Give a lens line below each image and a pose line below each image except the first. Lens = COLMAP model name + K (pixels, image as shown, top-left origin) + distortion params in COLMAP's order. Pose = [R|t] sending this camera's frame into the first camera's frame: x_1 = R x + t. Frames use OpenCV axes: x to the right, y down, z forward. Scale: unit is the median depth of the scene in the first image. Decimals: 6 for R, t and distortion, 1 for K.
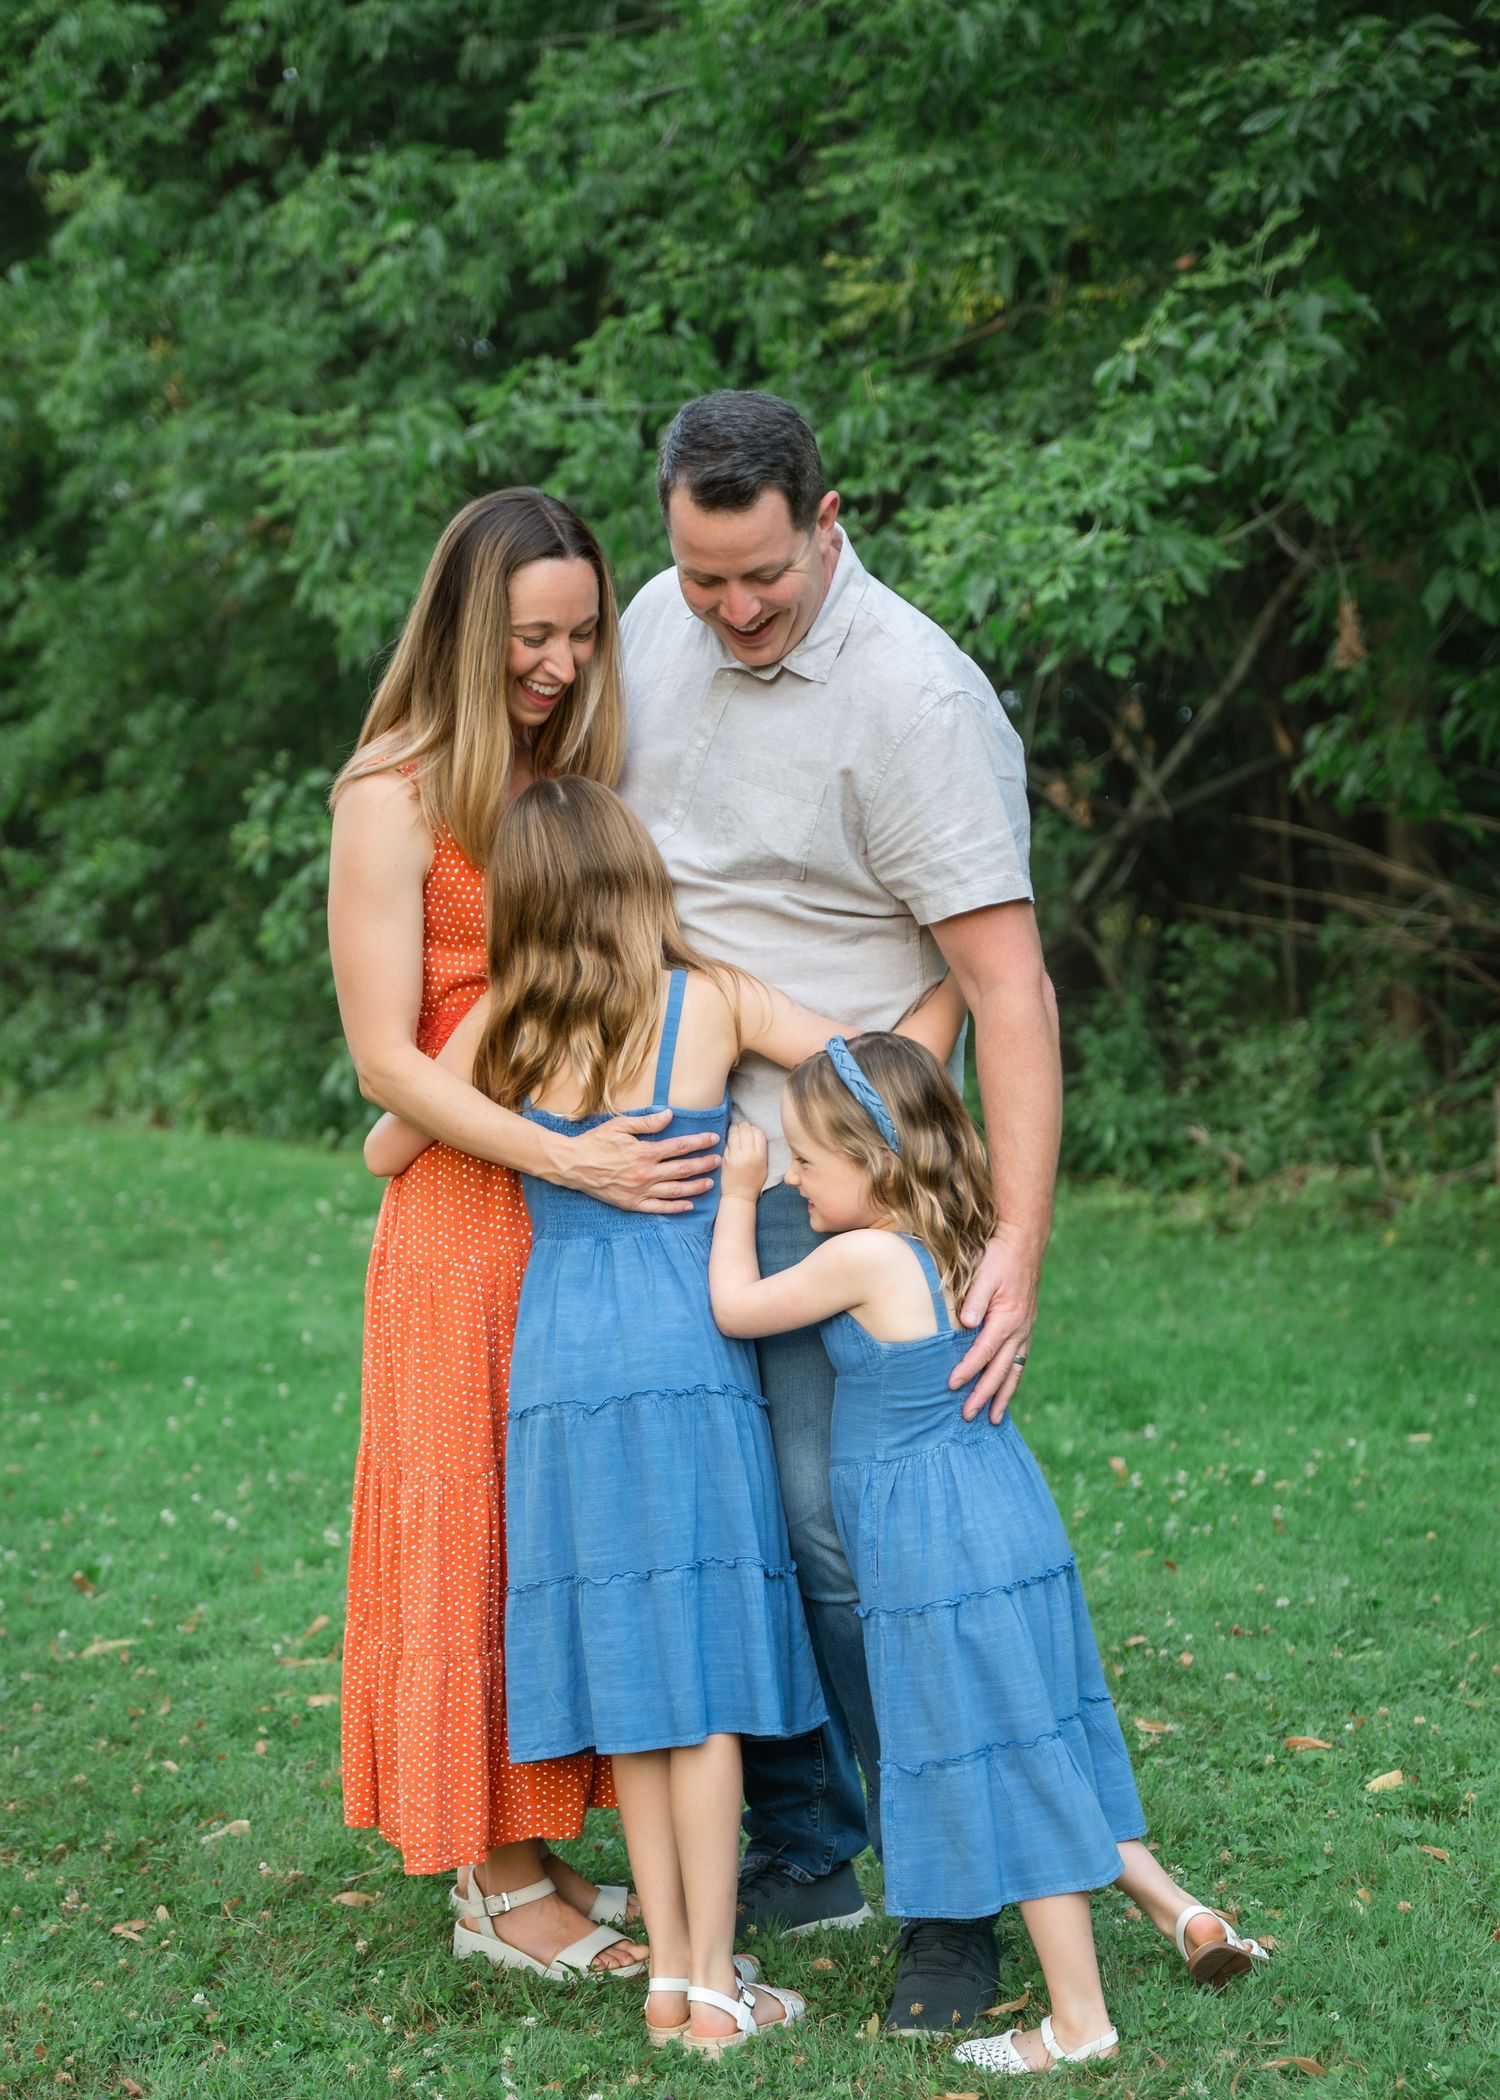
lens RADIAL K [[4500.7, 0, 687.8], [0, 4500.7, 1237.6], [0, 0, 1]] dist [0.210776, 0.000000]
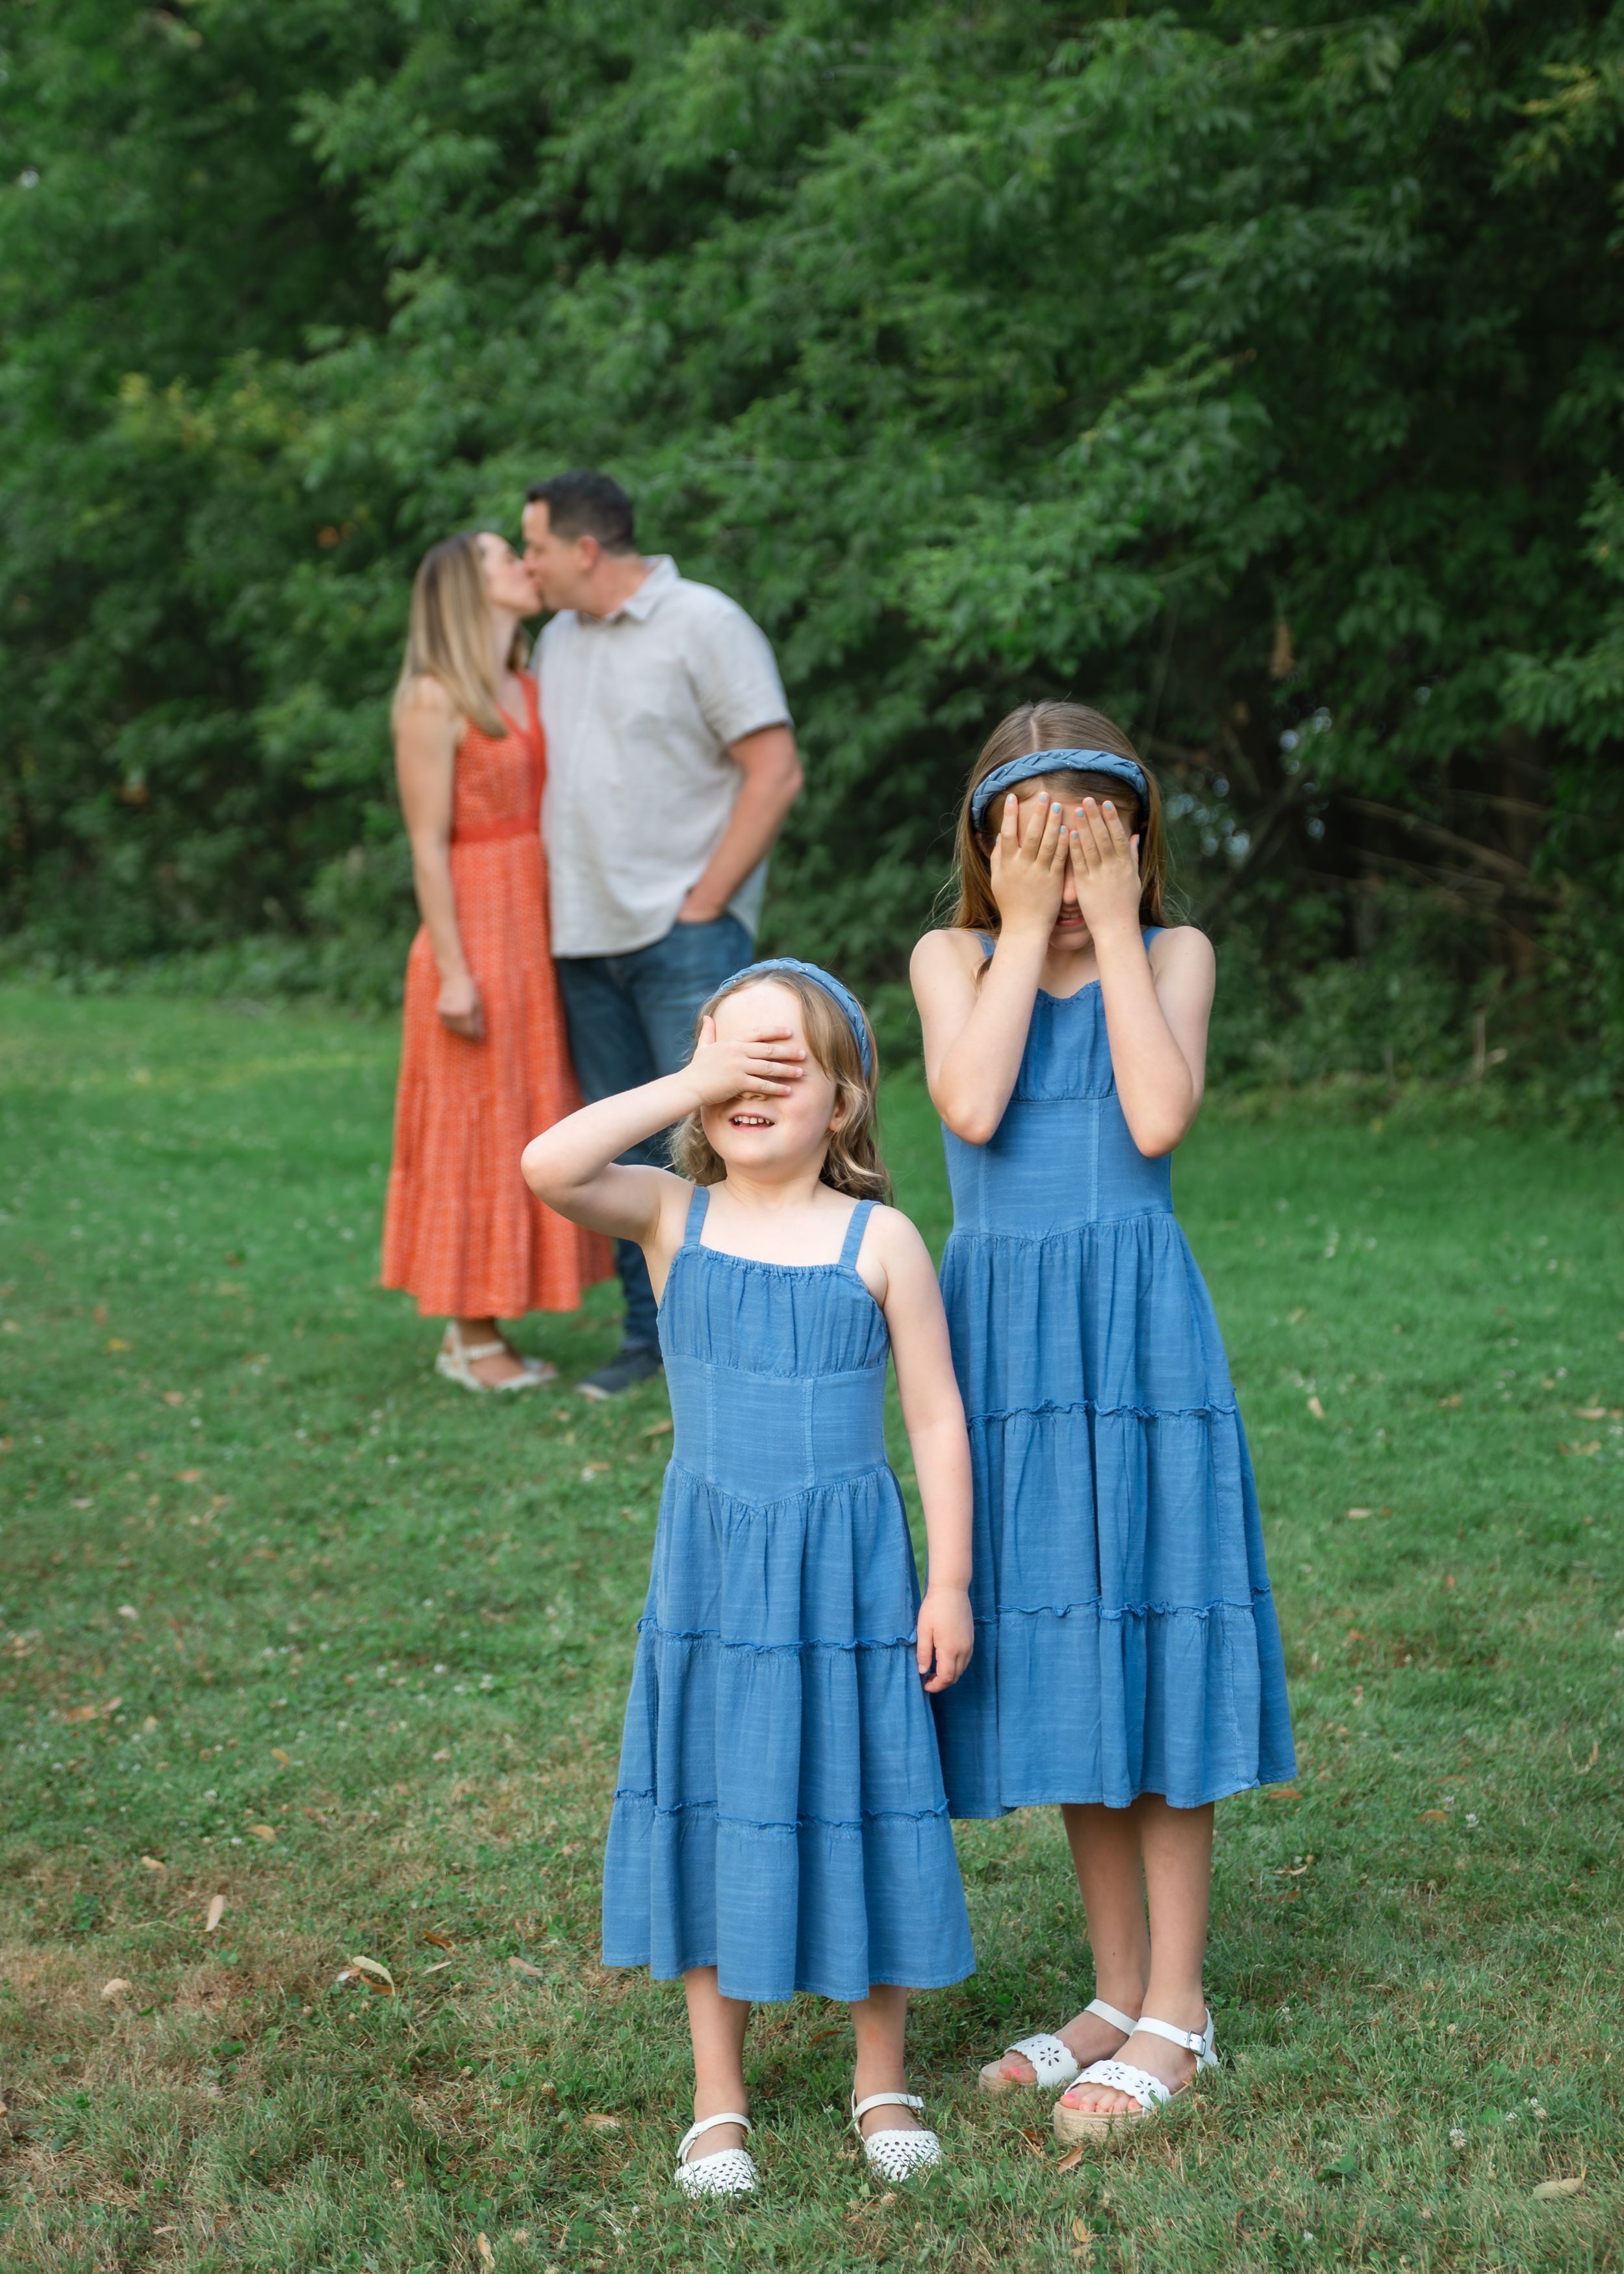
lens RADIAL K [[4412.1, 0, 816.2], [0, 4412.1, 1141.5], [0, 0, 1]] dist [0.131676, 0.000000]
pose [[0.996479, 0.039350, -0.074037, 0.105308], [-0.041041, 0.998927, -0.021454, 0.044197], [0.073113, 0.024417, 0.997025, -0.301425]]
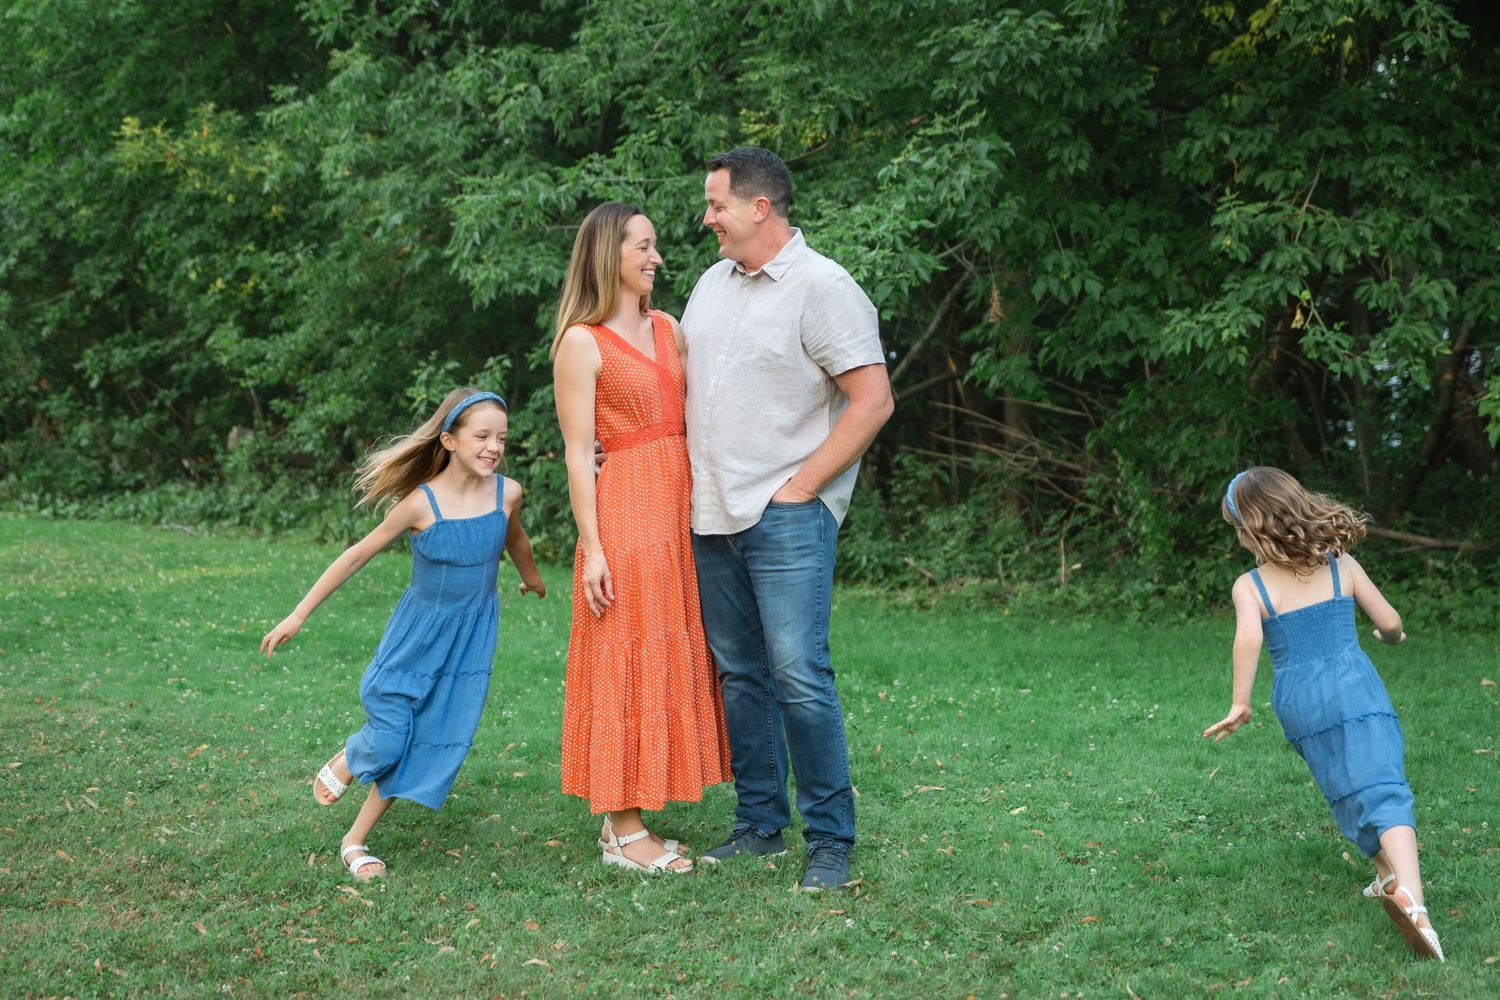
lens RADIAL K [[2551.9, 0, 748.5], [0, 2551.9, 540.4], [0, 0, 1]] dist [0.154931, 0.000000]
pose [[0.997798, 0.031447, 0.058391, -0.026158], [-0.028935, 0.998640, -0.043374, 0.022856], [-0.059675, 0.041589, 0.997351, -0.120854]]
